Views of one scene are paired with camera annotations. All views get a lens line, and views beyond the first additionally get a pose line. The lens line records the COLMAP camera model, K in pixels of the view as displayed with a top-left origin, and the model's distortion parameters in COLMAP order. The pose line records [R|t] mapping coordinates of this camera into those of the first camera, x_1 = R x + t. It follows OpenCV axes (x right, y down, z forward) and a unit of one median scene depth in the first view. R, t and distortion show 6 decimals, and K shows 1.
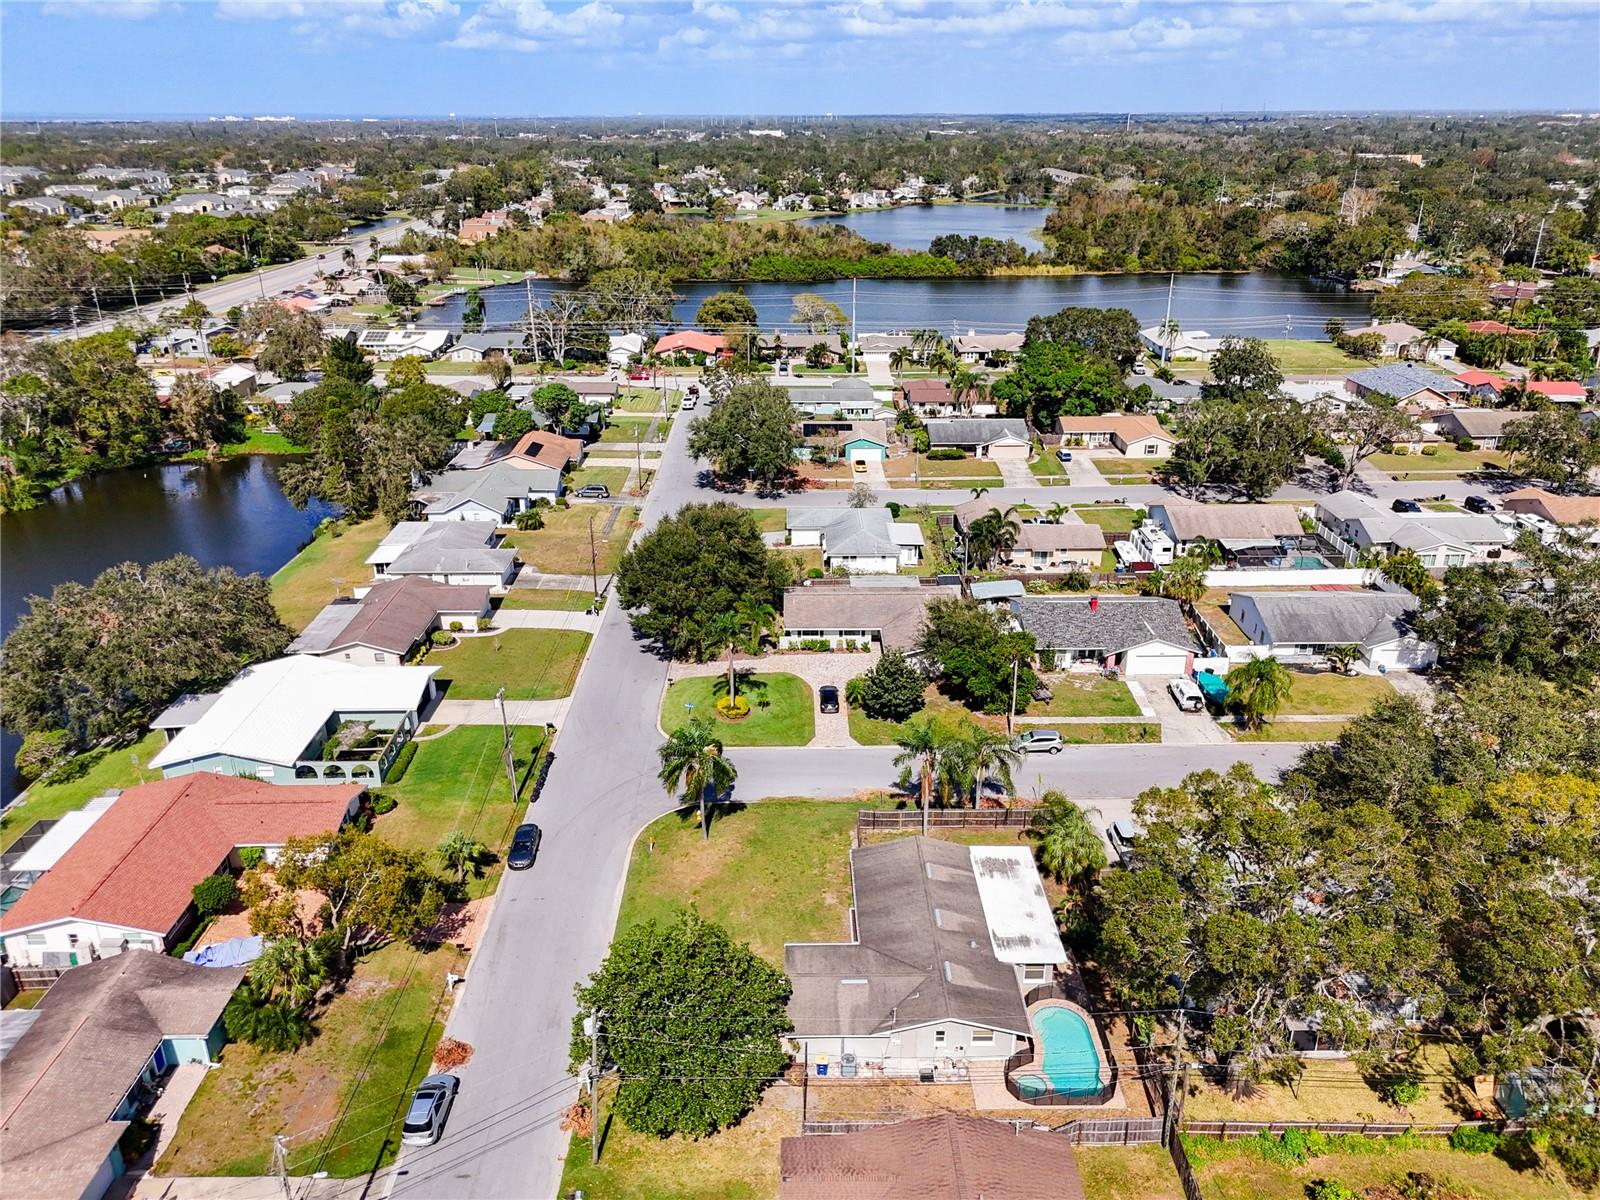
lens RADIAL K [[1182.6, 0, 802.4], [0, 1182.6, 599.6], [0, 0, 1]] dist [0.067219, -0.060310]
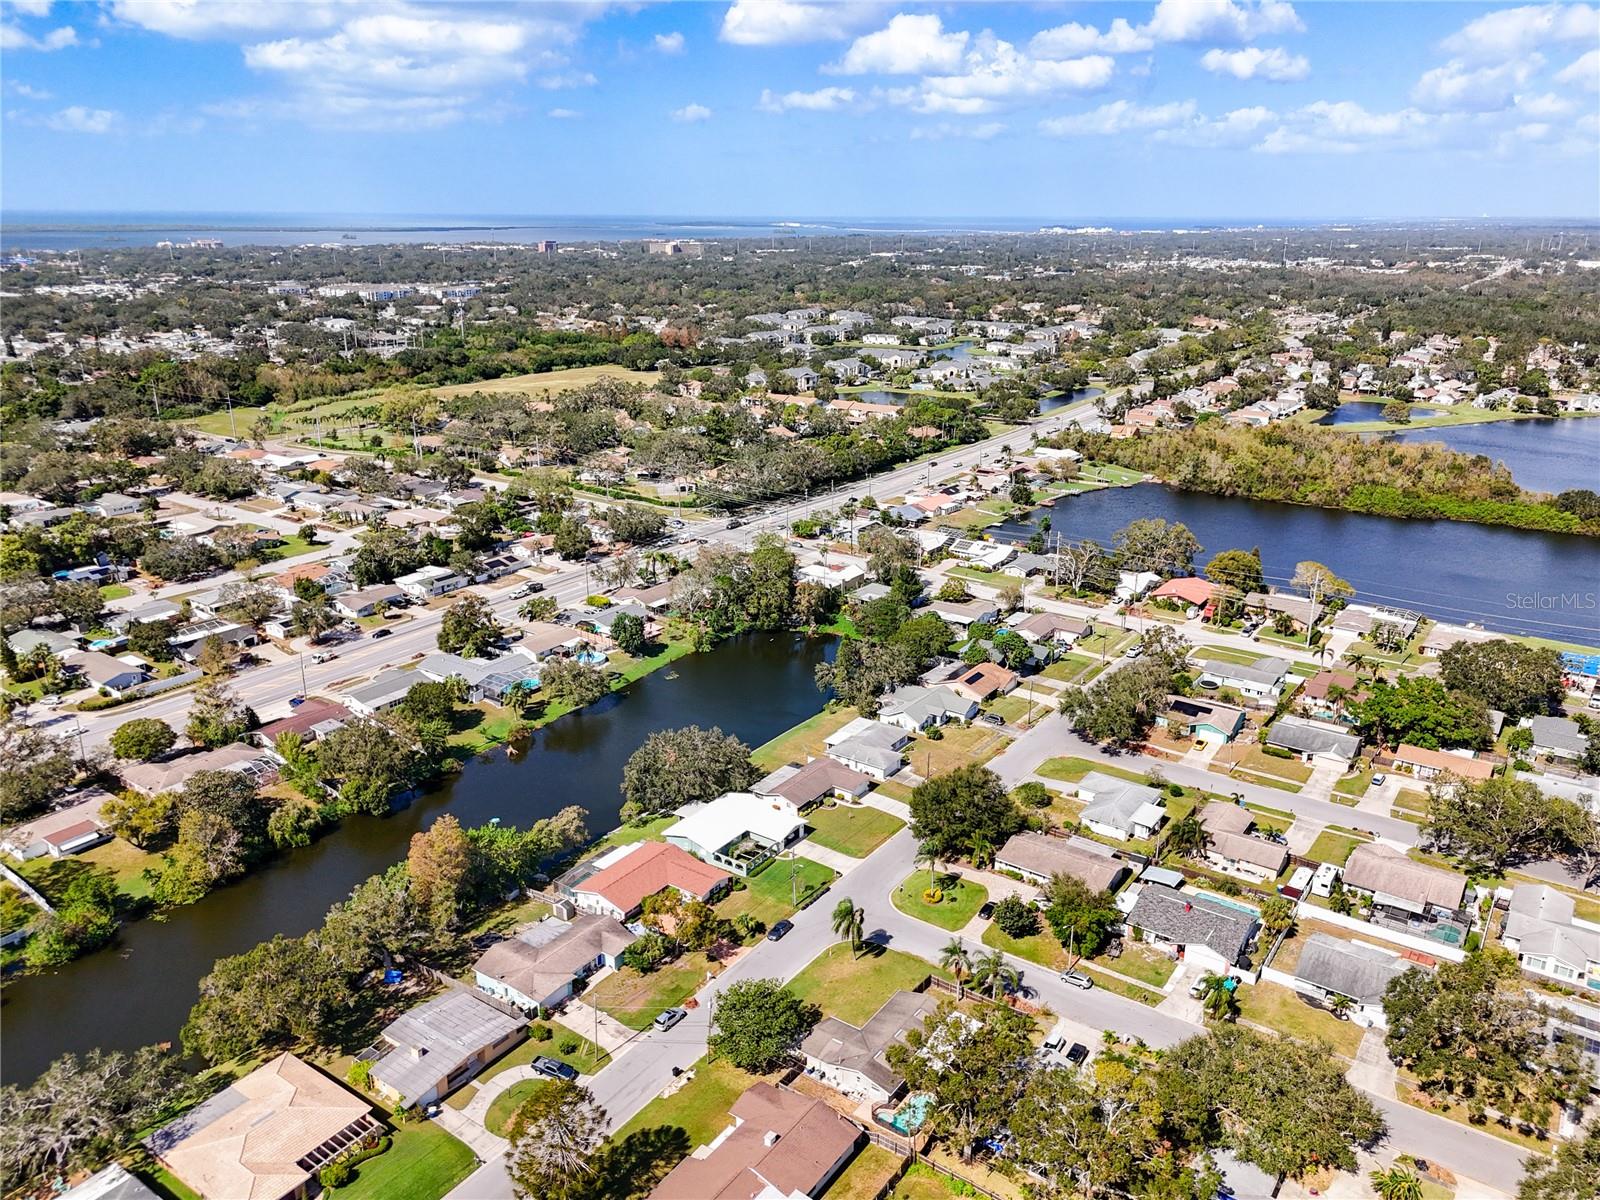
lens RADIAL K [[1182.6, 0, 798.7], [0, 1182.6, 594.7], [0, 0, 1]] dist [0.067219, -0.060310]
pose [[0.809802, 0.183659, -0.557216, 0.650858], [-0.226247, 0.974039, -0.007761, -0.271395], [0.541325, 0.132354, 0.830331, -0.586650]]
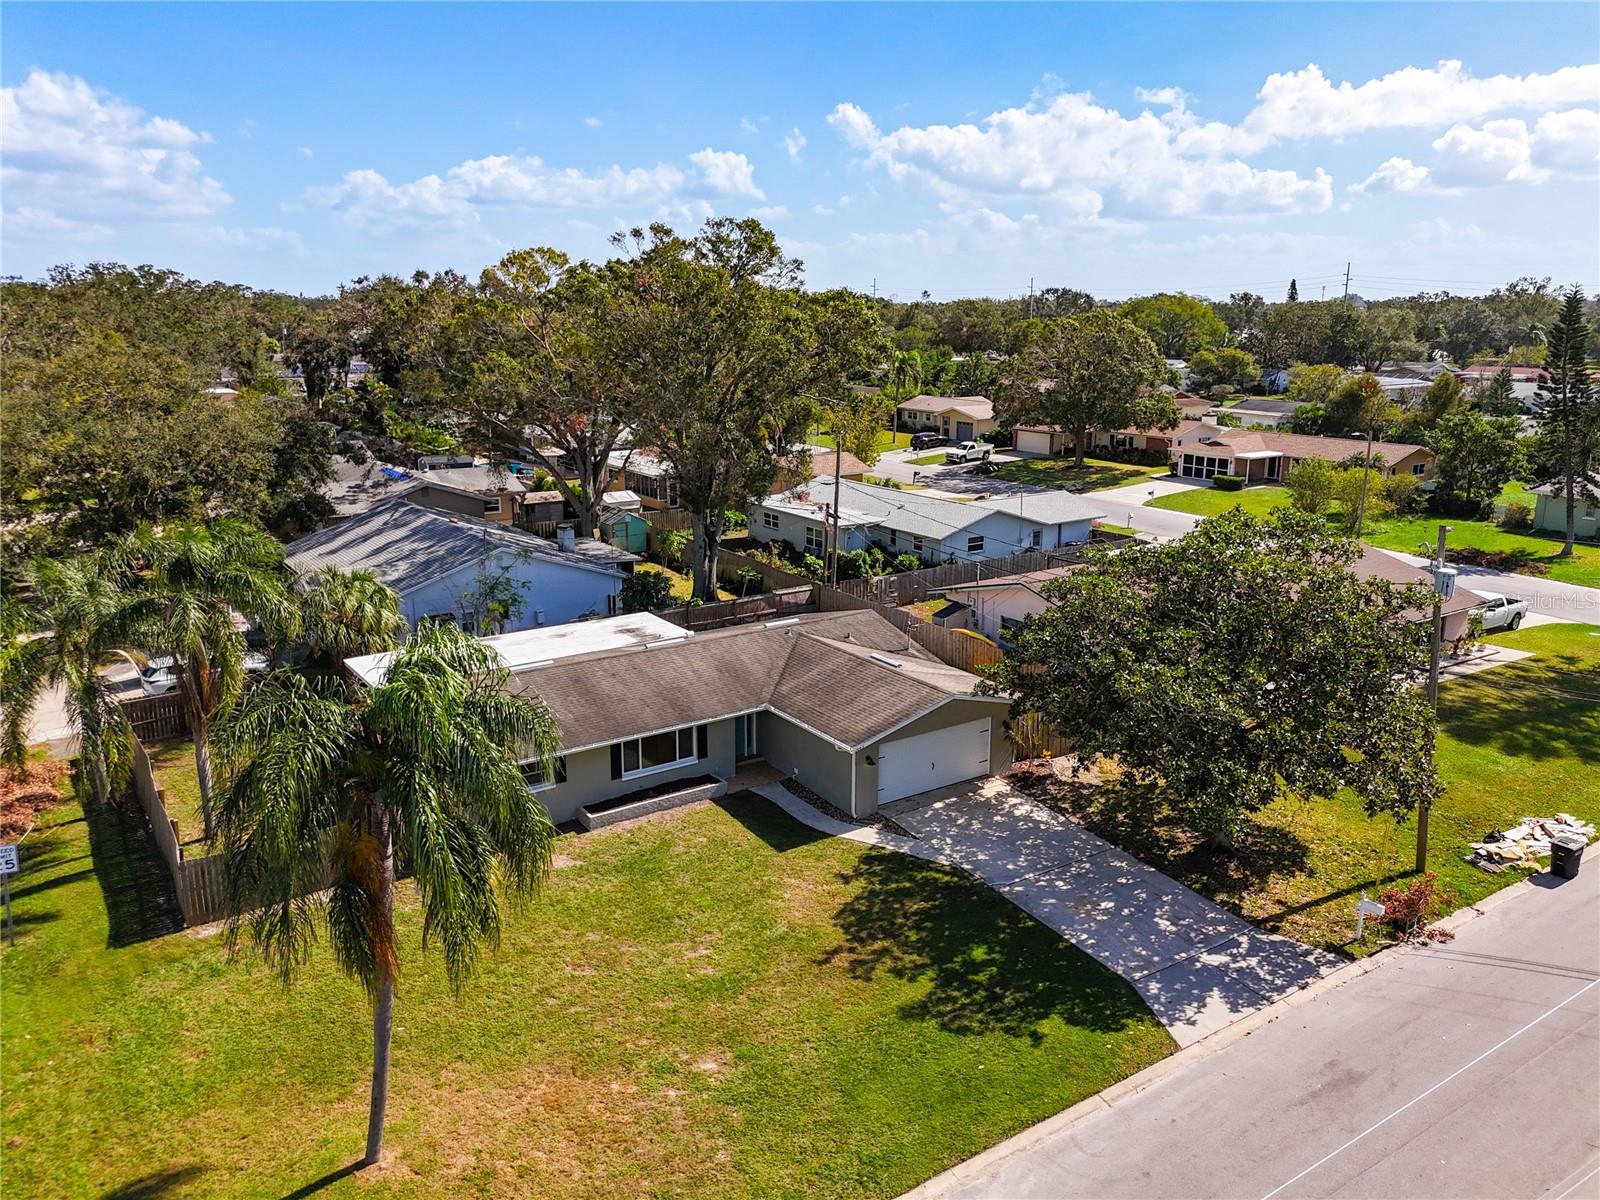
lens RADIAL K [[1182.6, 0, 803.9], [0, 1182.6, 607.7], [0, 0, 1]] dist [0.067219, -0.060310]
pose [[-0.553772, -0.204279, 0.807222, -0.246881], [0.315734, 0.845529, 0.430574, 0.022524], [-0.770486, 0.493307, -0.403732, 0.782214]]
